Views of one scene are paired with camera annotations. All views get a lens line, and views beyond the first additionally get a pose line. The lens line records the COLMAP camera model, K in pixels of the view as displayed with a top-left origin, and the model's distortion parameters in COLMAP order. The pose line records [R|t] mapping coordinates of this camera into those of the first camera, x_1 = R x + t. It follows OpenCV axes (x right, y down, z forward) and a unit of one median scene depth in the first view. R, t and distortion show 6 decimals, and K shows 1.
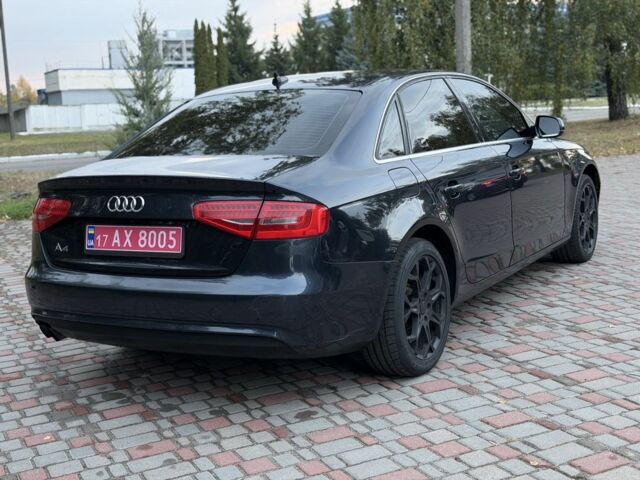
lens RADIAL K [[892.7, 0, 317.2], [0, 892.7, 241.9], [0, 0, 1]] dist [0.109802, 0.000000]
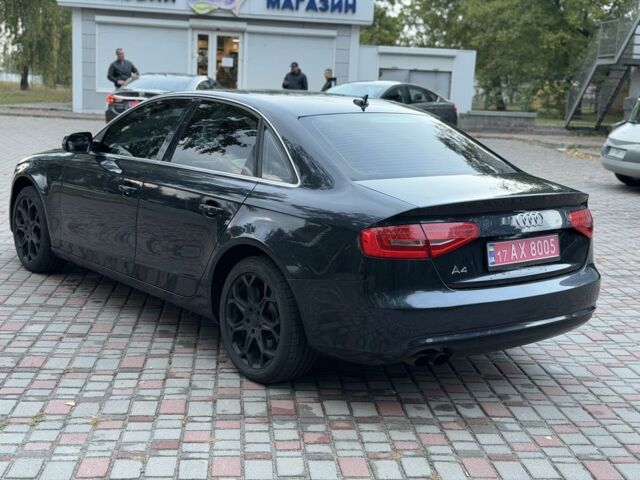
lens RADIAL K [[892.7, 0, 318.8], [0, 892.7, 242.9], [0, 0, 1]] dist [0.109802, 0.000000]
pose [[0.376094, -0.085805, 0.922600, -1.244133], [0.100110, 0.993637, 0.051602, -0.089647], [-0.921158, 0.072954, 0.382291, 0.746809]]
